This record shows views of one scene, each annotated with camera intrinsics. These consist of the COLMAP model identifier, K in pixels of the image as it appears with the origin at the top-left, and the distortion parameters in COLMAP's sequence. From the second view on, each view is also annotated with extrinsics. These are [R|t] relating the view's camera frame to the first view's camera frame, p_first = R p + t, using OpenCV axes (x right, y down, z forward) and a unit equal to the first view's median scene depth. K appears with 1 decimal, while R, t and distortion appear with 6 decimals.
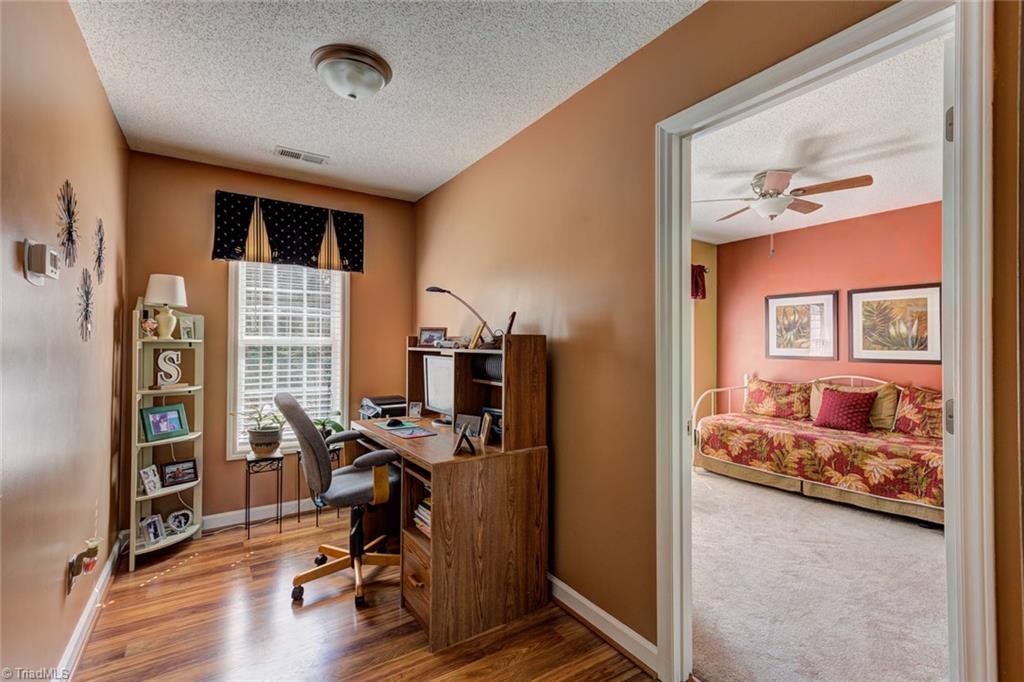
lens RADIAL K [[455.4, 0, 510.3], [0, 455.4, 339.7], [0, 0, 1]] dist [0.017500, 0.000345]
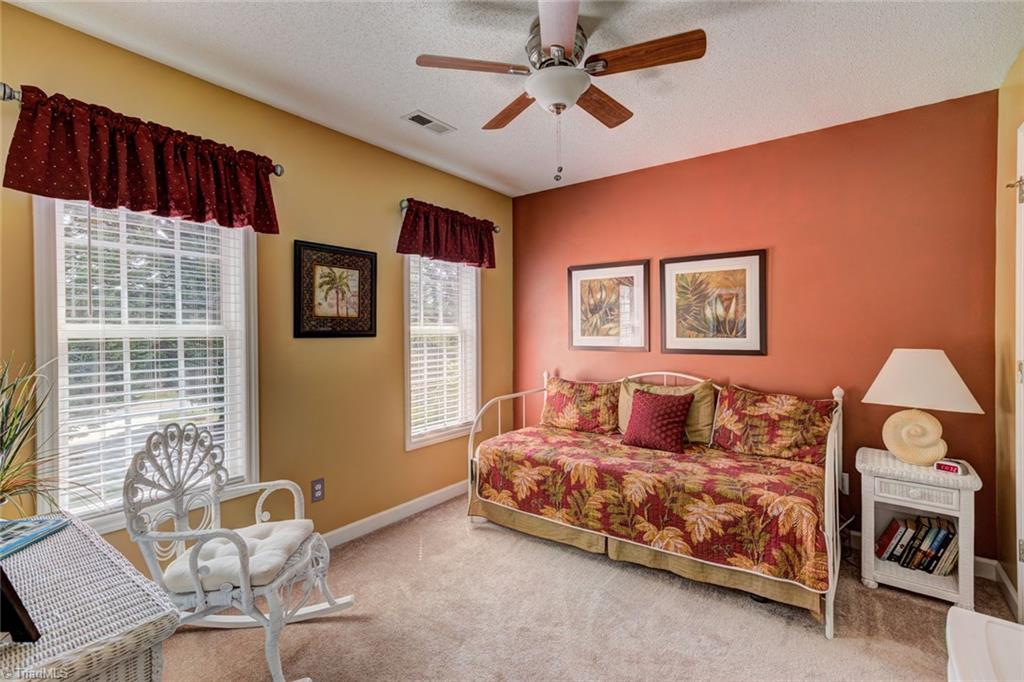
lens RADIAL K [[473.6, 0, 516.5], [0, 473.6, 335.4], [0, 0, 1]] dist [0.003359, 0.000907]
pose [[0.935653, -0.012598, 0.352698, 0.250185], [0.005773, 0.999775, 0.020395, 0.000995], [-0.352875, -0.017047, 0.935515, 0.372736]]
